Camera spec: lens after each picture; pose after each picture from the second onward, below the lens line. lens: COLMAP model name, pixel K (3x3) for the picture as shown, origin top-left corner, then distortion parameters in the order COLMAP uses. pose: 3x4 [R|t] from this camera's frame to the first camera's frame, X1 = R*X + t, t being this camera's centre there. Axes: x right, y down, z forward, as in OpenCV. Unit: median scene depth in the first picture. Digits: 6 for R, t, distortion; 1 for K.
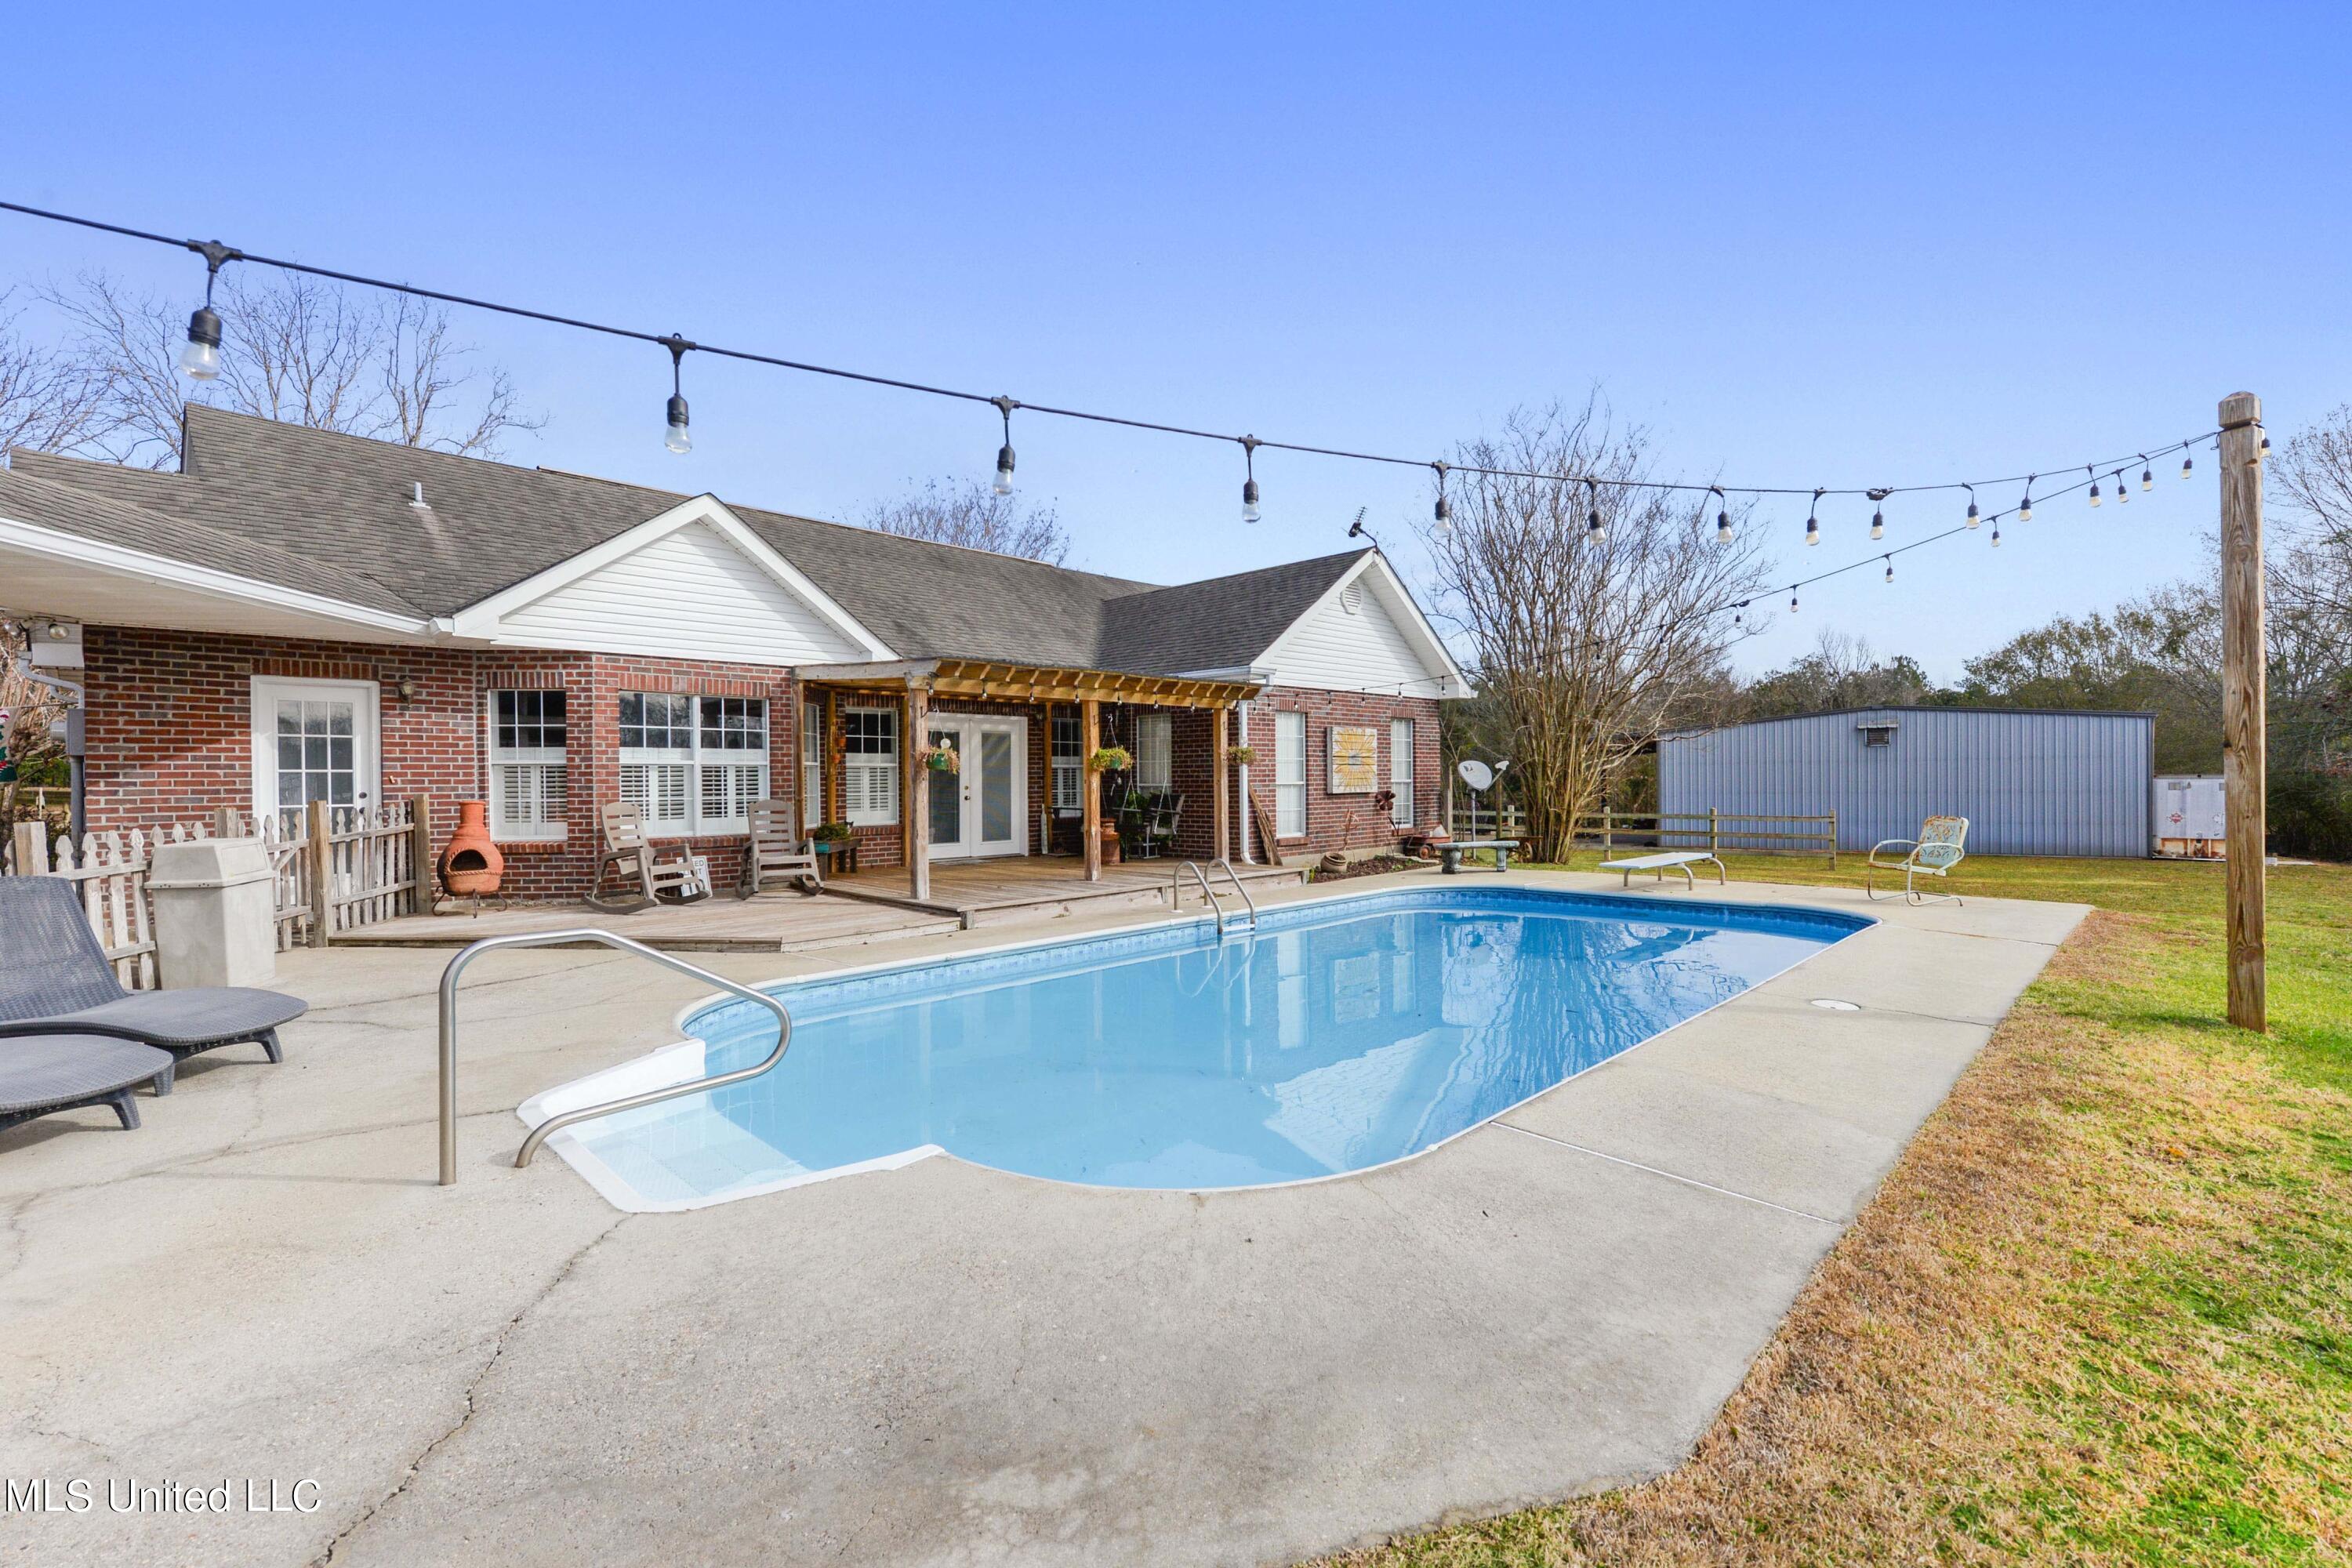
lens RADIAL K [[1039.1, 0, 1178.0], [0, 1039.1, 783.5], [0, 0, 1]] dist [-0.000115, -0.000033]
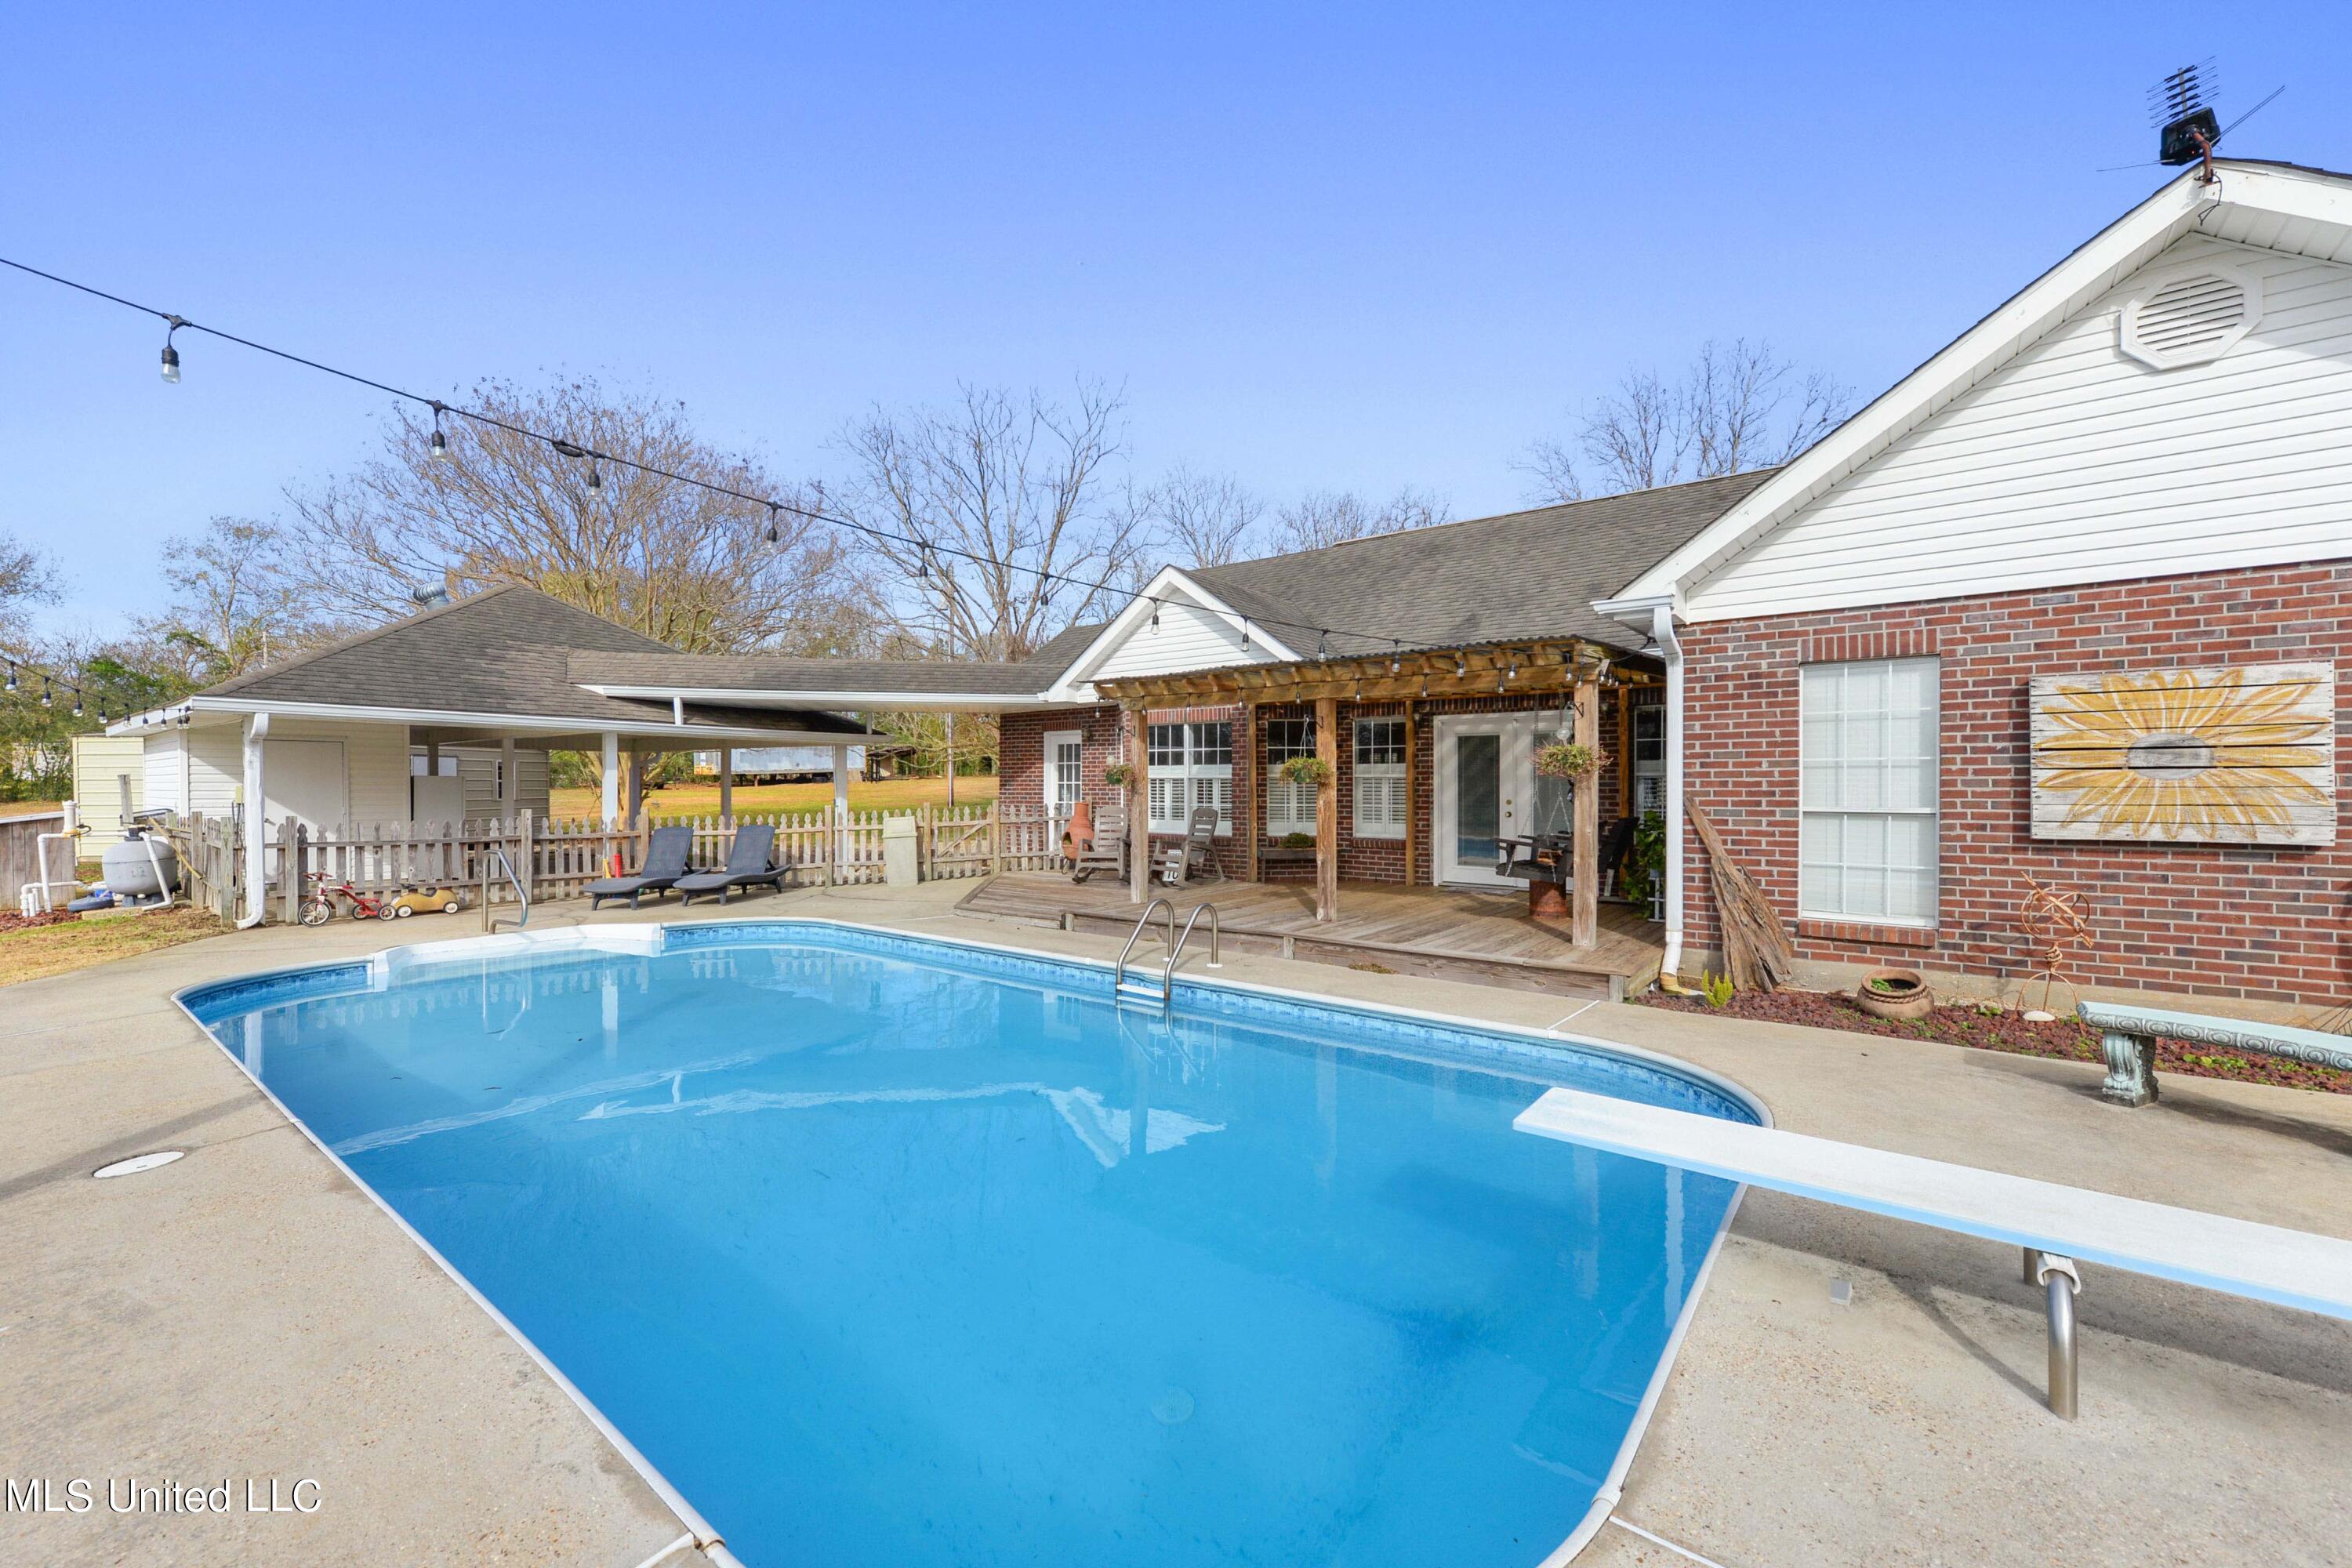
lens RADIAL K [[926.1, 0, 1178.6], [0, 926.1, 777.6], [0, 0, 1]] dist [-0.000918, -0.000237]
pose [[0.112937, -0.000837, -0.993602, 0.564079], [-0.005889, 0.999982, -0.001512, -0.014045], [0.993585, 0.006022, 0.112930, 0.727796]]
